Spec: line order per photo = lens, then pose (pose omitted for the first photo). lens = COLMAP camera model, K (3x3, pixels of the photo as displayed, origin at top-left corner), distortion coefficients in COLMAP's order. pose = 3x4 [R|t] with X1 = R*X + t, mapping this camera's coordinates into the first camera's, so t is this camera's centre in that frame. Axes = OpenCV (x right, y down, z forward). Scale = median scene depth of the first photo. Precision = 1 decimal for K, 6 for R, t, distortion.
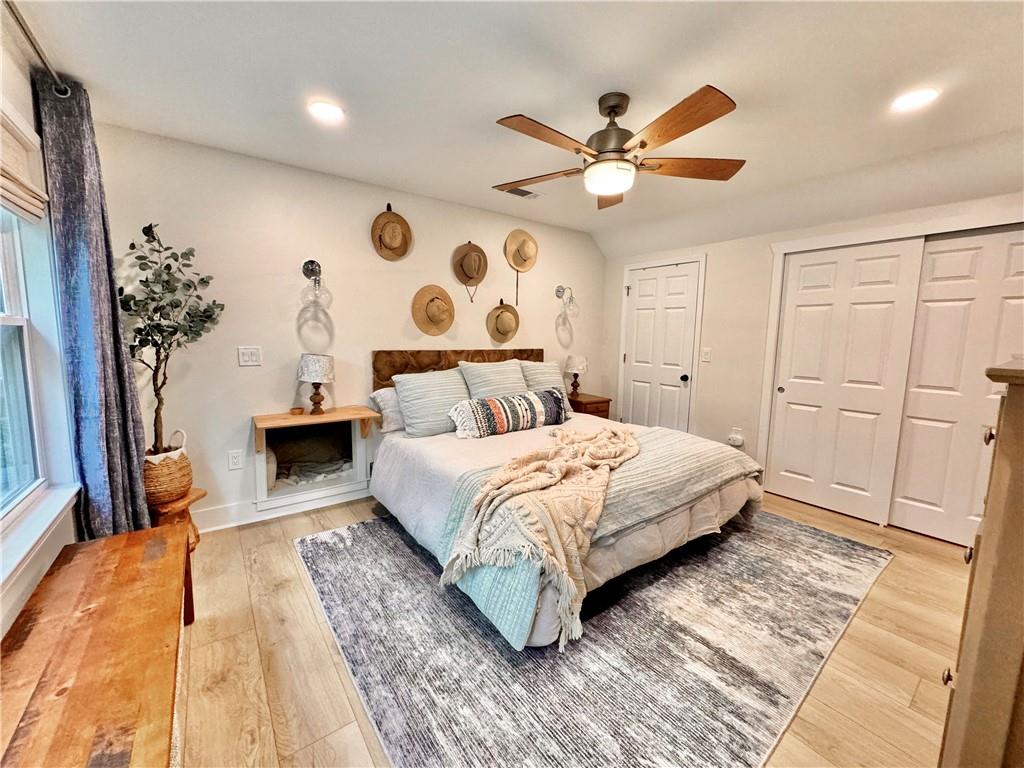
lens RADIAL K [[408.9, 0, 511.4], [0, 408.9, 385.7], [0, 0, 1]] dist [-0.000655, 0.000049]
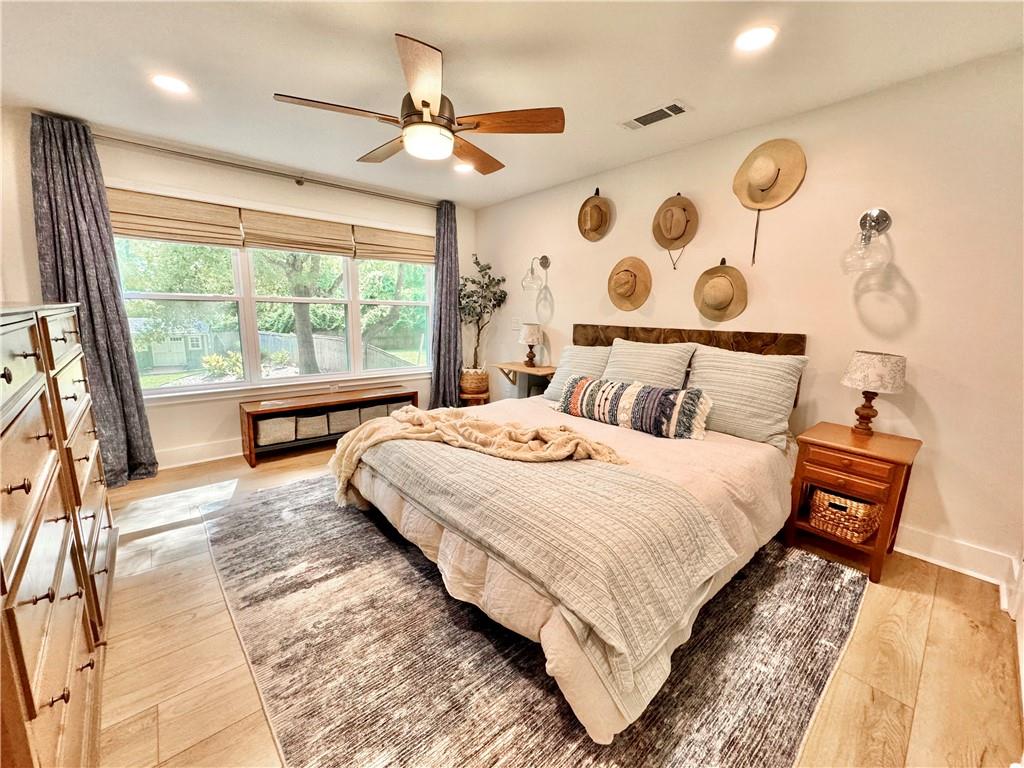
lens RADIAL K [[408.9, 0, 513.0], [0, 408.9, 386.3], [0, 0, 1]] dist [-0.000655, 0.000049]
pose [[0.068682, 0.165463, -0.983822, 0.844272], [-0.141252, 0.977828, 0.154594, -0.067912], [0.987588, 0.128349, 0.090531, 0.753143]]
